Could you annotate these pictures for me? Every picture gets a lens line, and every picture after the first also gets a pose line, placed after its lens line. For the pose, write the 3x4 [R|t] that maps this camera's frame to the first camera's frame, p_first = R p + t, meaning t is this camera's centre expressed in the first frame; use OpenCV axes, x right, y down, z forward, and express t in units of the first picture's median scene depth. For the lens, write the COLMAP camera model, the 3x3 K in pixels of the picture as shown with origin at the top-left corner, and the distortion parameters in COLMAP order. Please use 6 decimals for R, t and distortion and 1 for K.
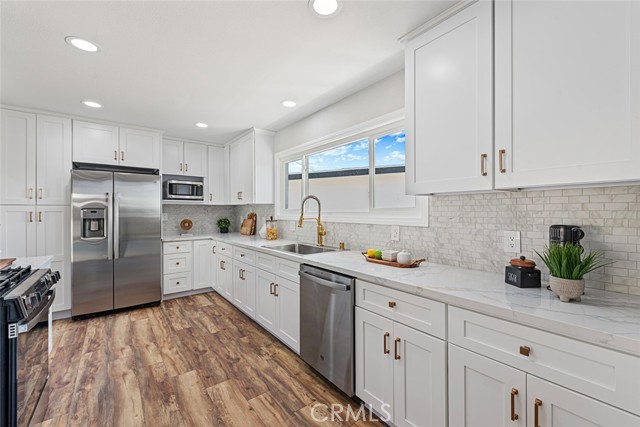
lens RADIAL K [[270.2, 0, 321.0], [0, 270.2, 211.0], [0, 0, 1]] dist [0.000663, -0.000021]
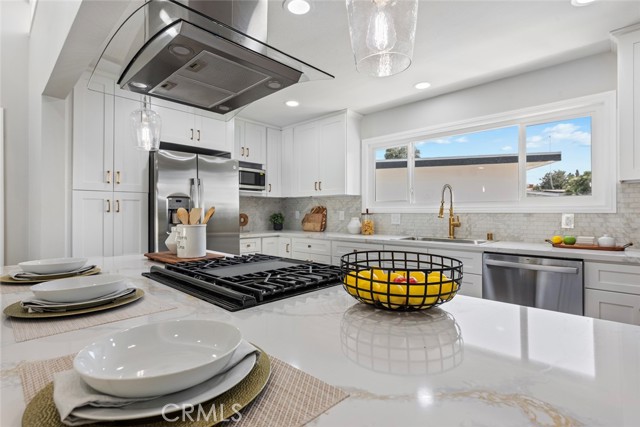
lens RADIAL K [[316.3, 0, 320.8], [0, 316.3, 208.6], [0, 0, 1]] dist [0.004785, 0.000131]
pose [[0.988781, 0.004790, 0.149298, -0.581129], [-0.002944, 0.999917, -0.012581, 0.038526], [-0.149346, 0.012000, 0.988712, -0.020750]]
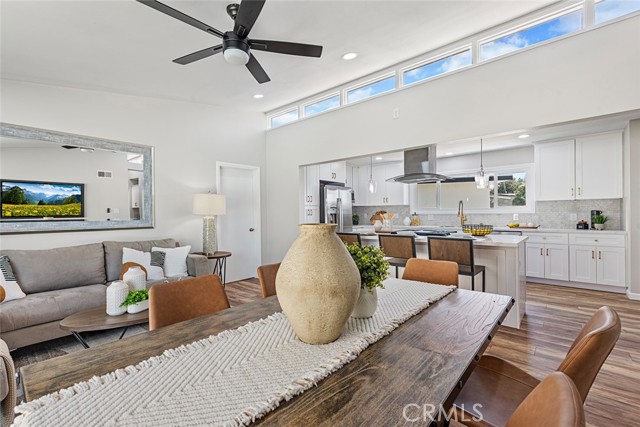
lens RADIAL K [[283.3, 0, 320.0], [0, 283.3, 213.5], [0, 0, 1]] dist [0.001649, 0.000199]
pose [[0.979451, -0.007823, 0.201532, -1.340503], [0.007986, 0.999968, 0.000006, 0.027029], [-0.201526, 0.001604, 0.979482, -0.752529]]
